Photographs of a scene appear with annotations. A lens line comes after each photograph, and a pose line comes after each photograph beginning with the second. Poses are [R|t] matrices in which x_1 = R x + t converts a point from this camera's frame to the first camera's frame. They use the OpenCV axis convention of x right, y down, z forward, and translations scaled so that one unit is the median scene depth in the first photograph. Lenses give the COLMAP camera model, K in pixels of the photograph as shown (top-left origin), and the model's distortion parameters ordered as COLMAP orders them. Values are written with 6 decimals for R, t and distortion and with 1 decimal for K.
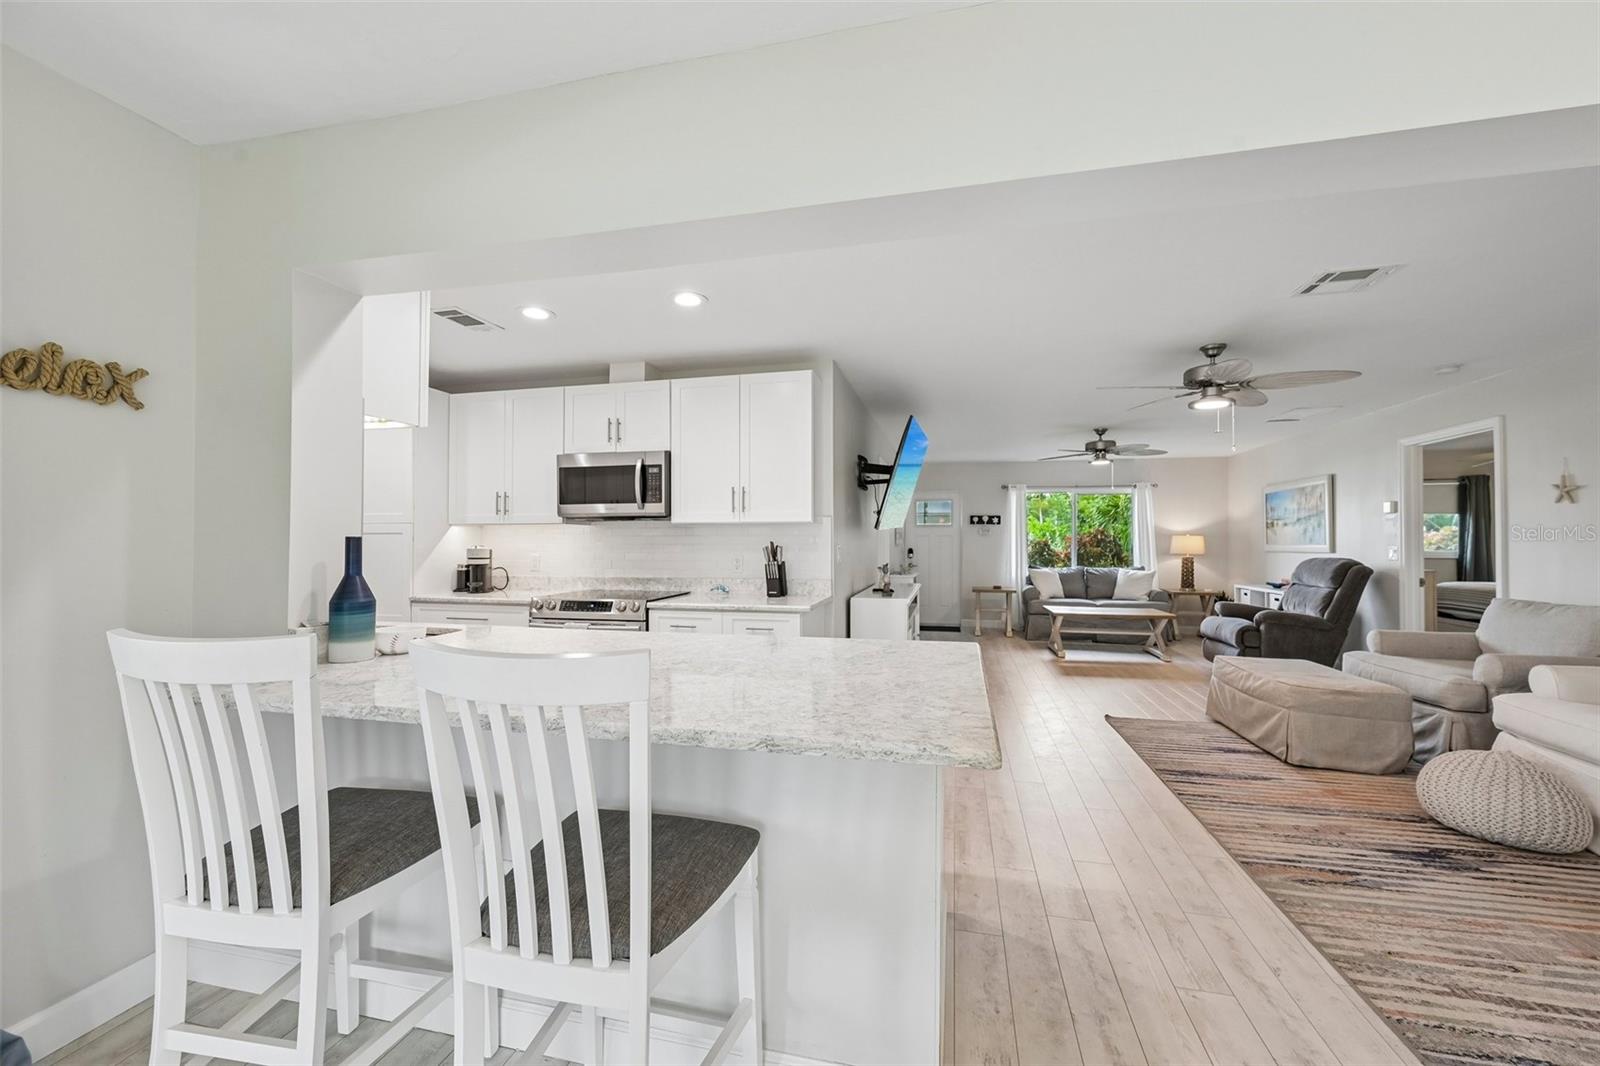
lens RADIAL K [[635.0, 0, 800.8], [0, 635.0, 533.6], [0, 0, 1]] dist [-0.000366, 0.000507]
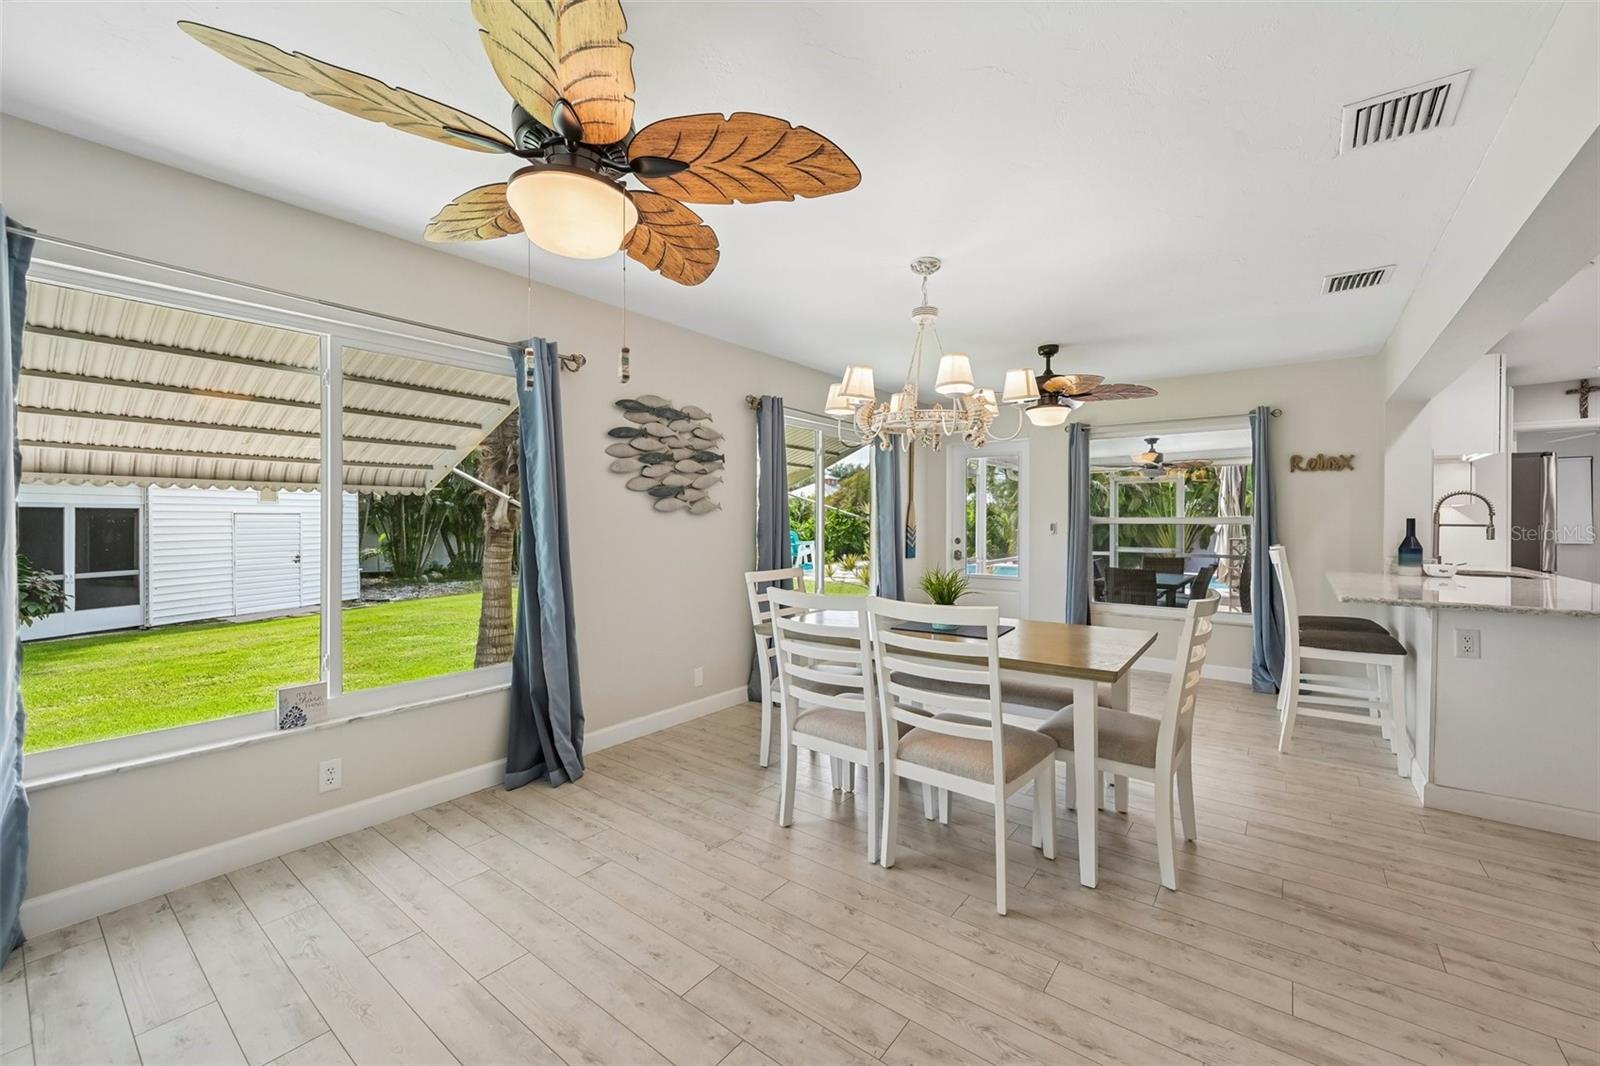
lens RADIAL K [[635.0, 0, 796.5], [0, 635.0, 530.1], [0, 0, 1]] dist [-0.000366, 0.000507]
pose [[-0.409442, 0.012983, -0.912244, 0.946989], [0.008667, 0.999909, 0.010340, 0.001717], [0.912295, -0.003673, -0.409518, -0.007201]]
